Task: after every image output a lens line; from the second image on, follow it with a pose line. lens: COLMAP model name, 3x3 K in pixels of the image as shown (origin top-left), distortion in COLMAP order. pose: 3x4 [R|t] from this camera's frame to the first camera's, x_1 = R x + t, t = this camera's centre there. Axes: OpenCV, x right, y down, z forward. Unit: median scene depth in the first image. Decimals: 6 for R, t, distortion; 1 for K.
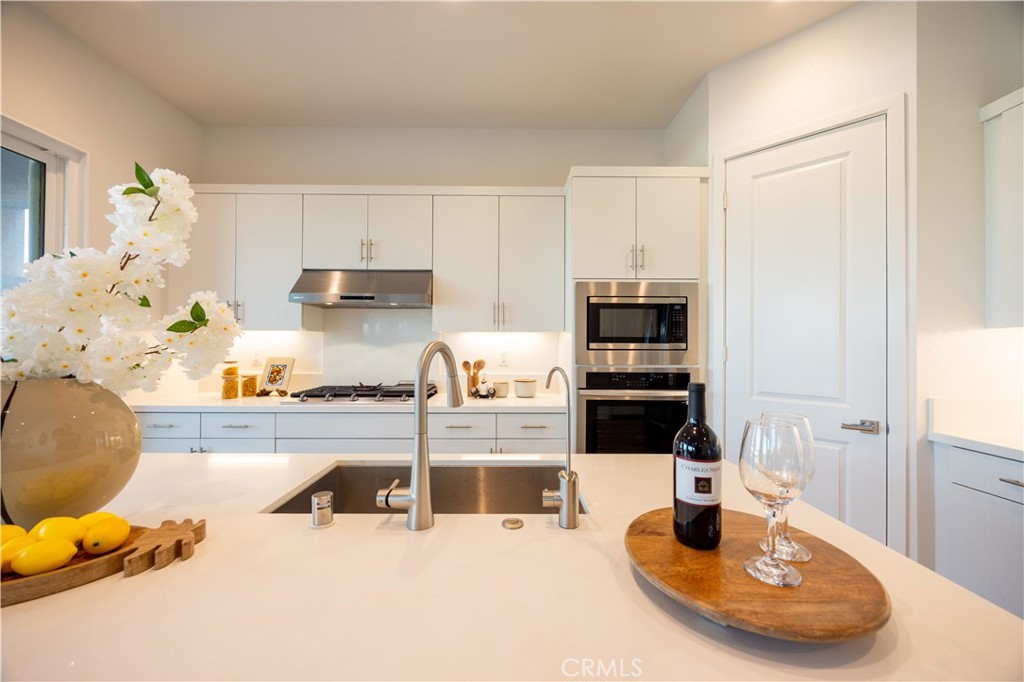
lens RADIAL K [[390.9, 0, 511.6], [0, 390.9, 343.1], [0, 0, 1]] dist [-0.002566, -0.000400]
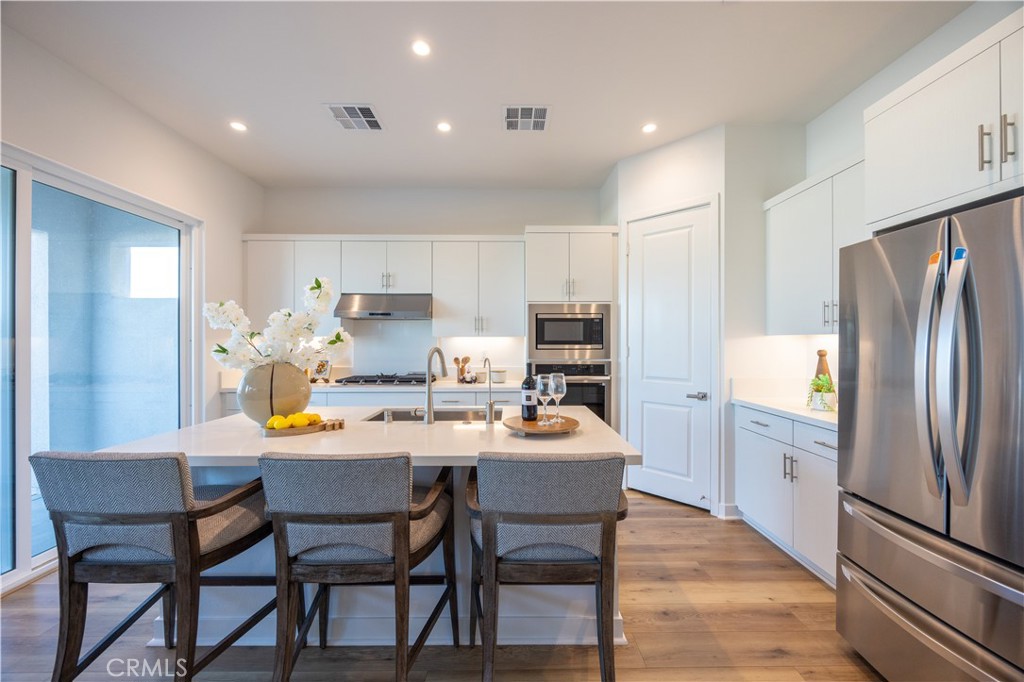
lens RADIAL K [[390.9, 0, 511.8], [0, 390.9, 344.4], [0, 0, 1]] dist [-0.002566, -0.000400]
pose [[0.999985, -0.004491, 0.003187, 0.093248], [0.004464, 0.999954, 0.008532, -0.014286], [-0.003225, -0.008518, 0.999959, -0.484303]]
